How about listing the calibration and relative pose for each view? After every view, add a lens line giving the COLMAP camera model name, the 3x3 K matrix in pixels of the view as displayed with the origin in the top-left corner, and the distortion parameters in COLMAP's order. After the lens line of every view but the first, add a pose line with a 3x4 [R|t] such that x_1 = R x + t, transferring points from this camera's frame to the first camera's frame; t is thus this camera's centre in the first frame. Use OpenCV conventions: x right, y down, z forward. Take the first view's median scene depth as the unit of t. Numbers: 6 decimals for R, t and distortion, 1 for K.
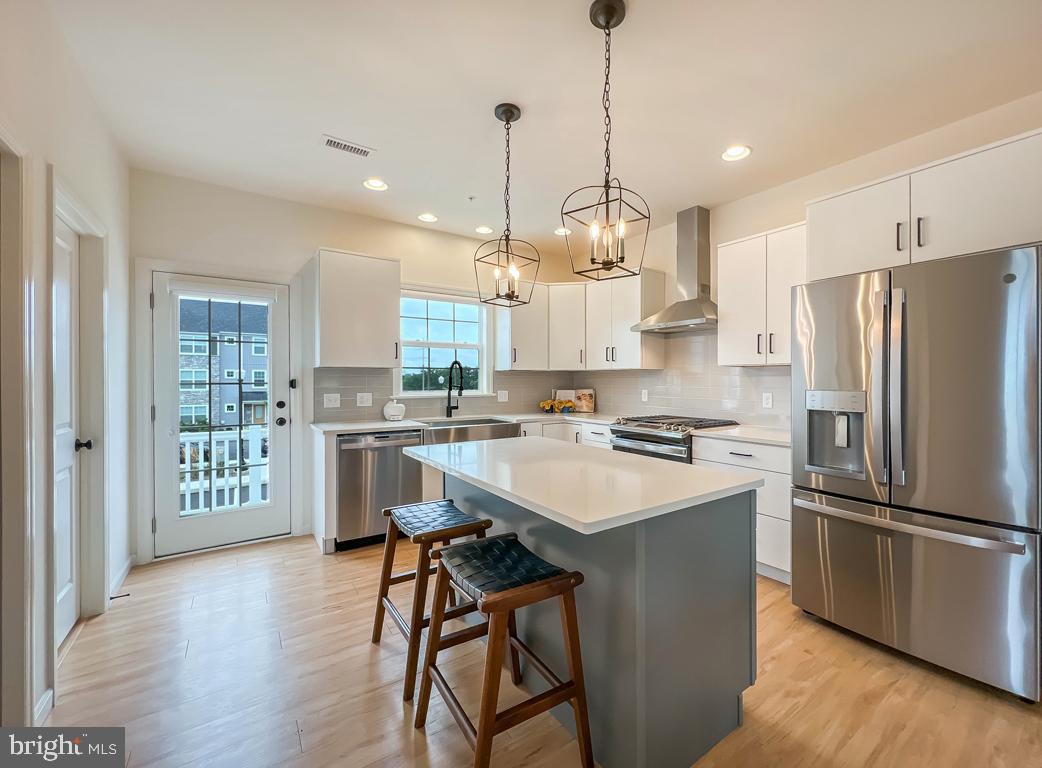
lens RADIAL K [[433.1, 0, 554.0], [0, 433.1, 382.4], [0, 0, 1]] dist [-0.000559, -0.000036]
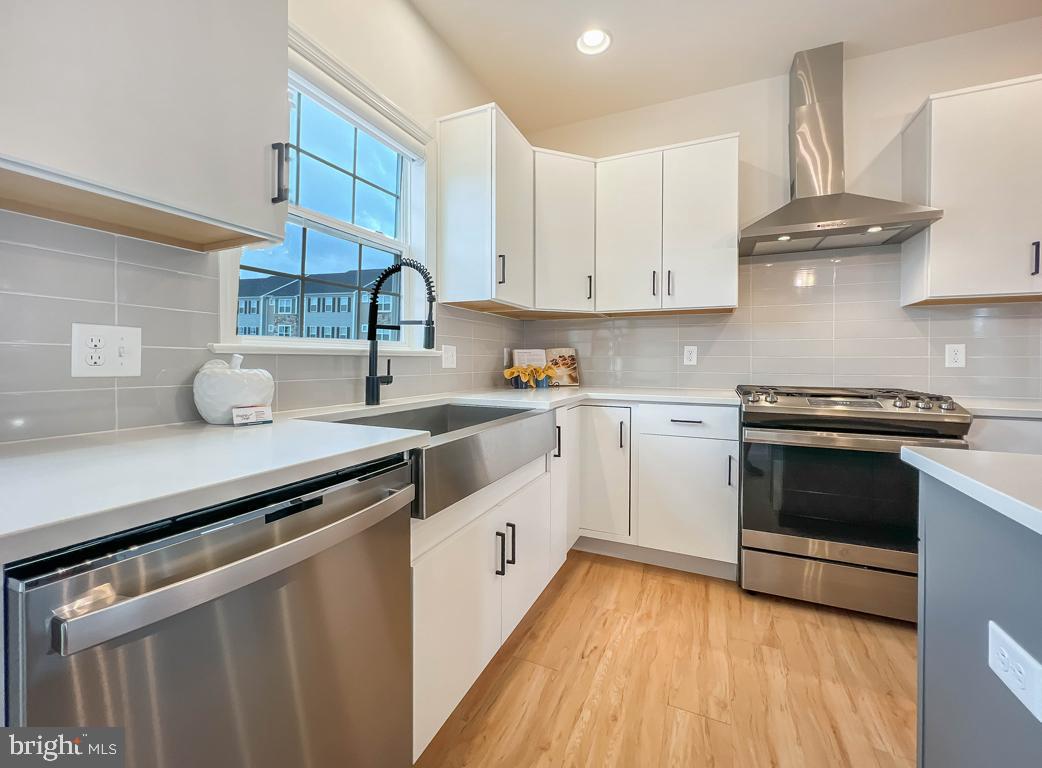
lens RADIAL K [[426.6, 0, 519.6], [0, 426.6, 364.1], [0, 0, 1]] dist [-0.000834, -0.000039]
pose [[0.871485, -0.000427, 0.490421, -0.305660], [-0.002303, 0.999985, 0.004963, 0.039690], [-0.490416, -0.005454, 0.871471, 0.574153]]
